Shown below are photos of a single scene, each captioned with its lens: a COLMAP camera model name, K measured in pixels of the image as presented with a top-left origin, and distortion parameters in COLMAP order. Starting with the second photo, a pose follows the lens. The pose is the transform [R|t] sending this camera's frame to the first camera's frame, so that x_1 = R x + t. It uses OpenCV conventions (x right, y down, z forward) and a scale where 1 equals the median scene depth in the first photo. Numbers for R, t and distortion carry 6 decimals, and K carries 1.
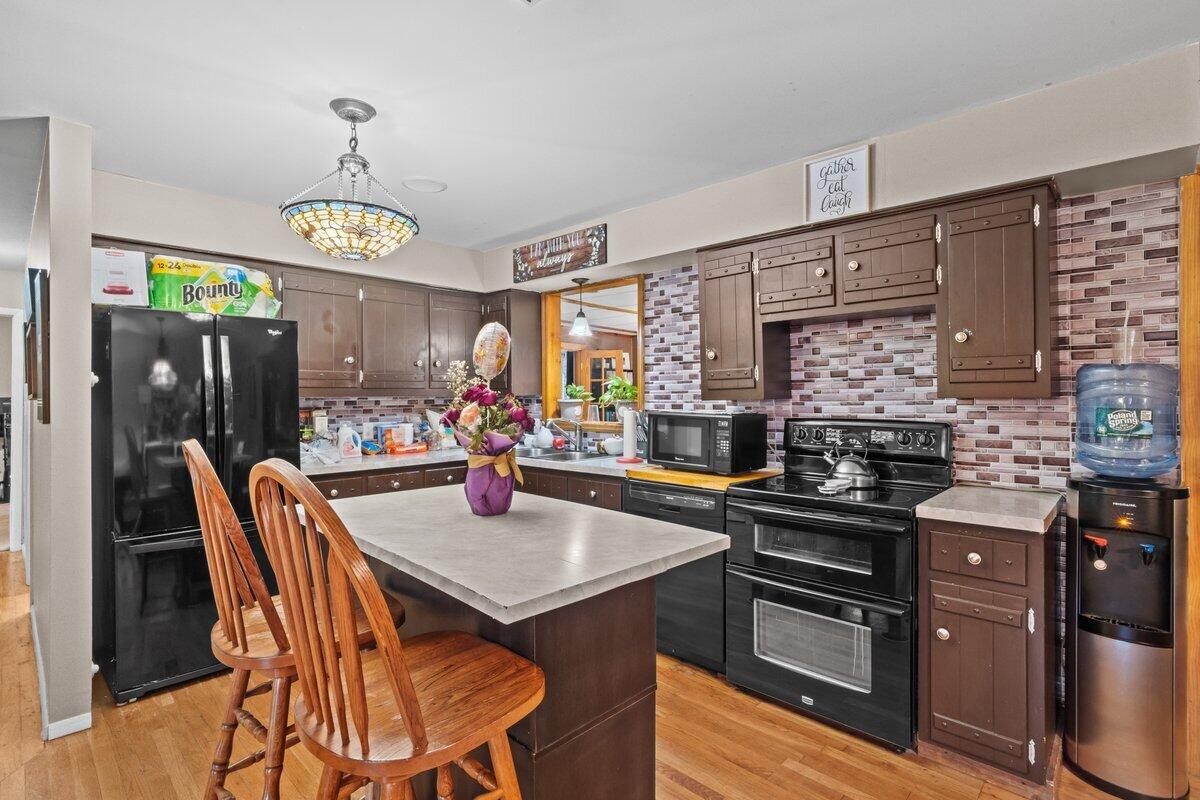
lens RADIAL K [[565.1, 0, 602.0], [0, 565.1, 395.0], [0, 0, 1]] dist [-0.021767, 0.010940]
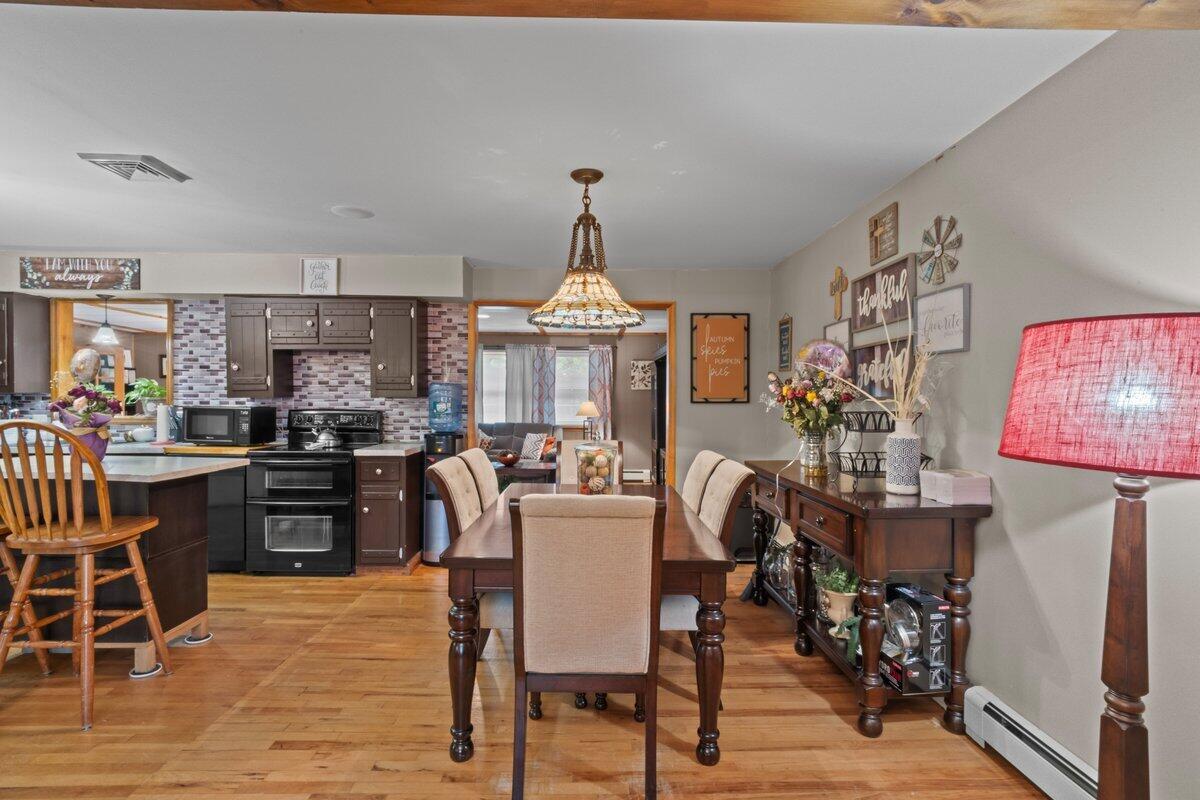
lens RADIAL K [[565.1, 0, 594.6], [0, 565.1, 403.6], [0, 0, 1]] dist [-0.021767, 0.010940]
pose [[0.713796, 0.001160, 0.700353, -0.171302], [-0.009782, 0.999918, 0.008314, 0.002654], [-0.700285, -0.012786, 0.713748, -0.743928]]
